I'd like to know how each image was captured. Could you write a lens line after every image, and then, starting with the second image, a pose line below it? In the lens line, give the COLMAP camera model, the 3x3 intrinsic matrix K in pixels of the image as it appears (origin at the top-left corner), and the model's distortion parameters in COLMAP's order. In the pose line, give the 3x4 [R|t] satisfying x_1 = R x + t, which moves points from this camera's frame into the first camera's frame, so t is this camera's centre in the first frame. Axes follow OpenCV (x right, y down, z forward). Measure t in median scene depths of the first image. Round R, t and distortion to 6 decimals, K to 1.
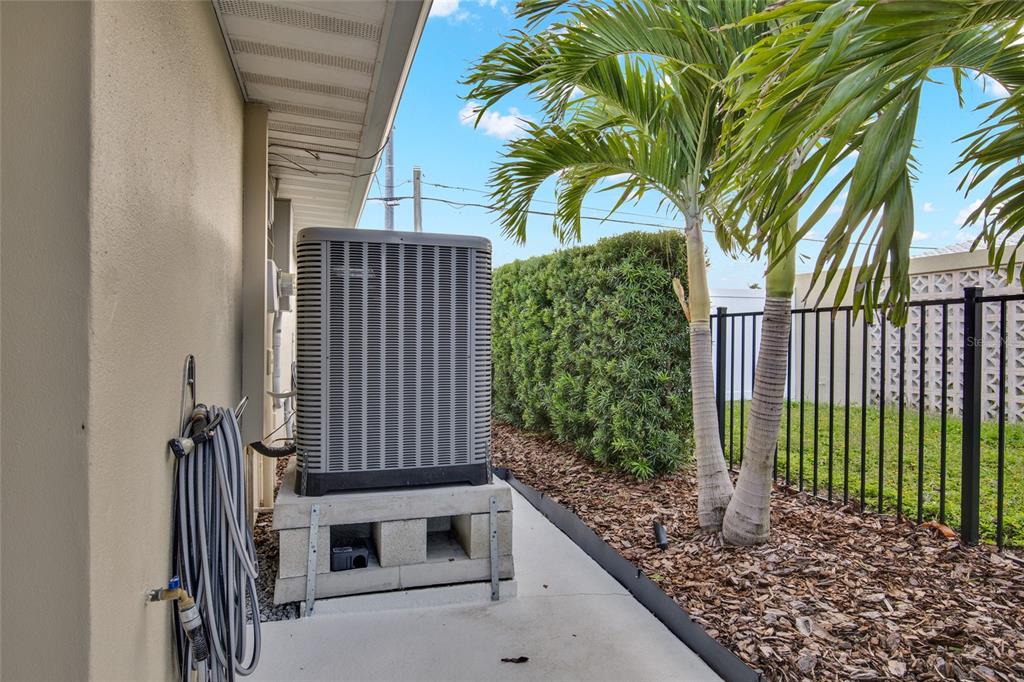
lens RADIAL K [[566.3, 0, 512.0], [0, 566.3, 341.0], [0, 0, 1]] dist [-0.003063, -0.000375]
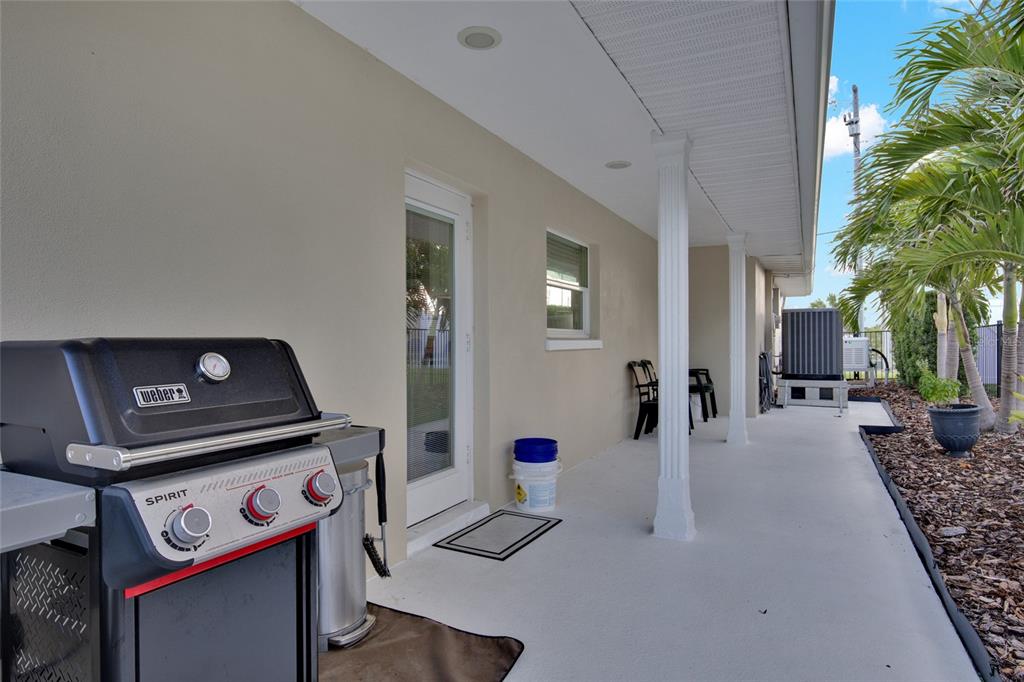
lens RADIAL K [[566.3, 0, 512.0], [0, 566.3, 341.0], [0, 0, 1]] dist [-0.003063, -0.000375]
pose [[0.690401, -0.007823, -0.723384, 1.094992], [0.003517, 0.999966, -0.007458, 0.036991], [0.723418, 0.002605, 0.690405, -2.872799]]
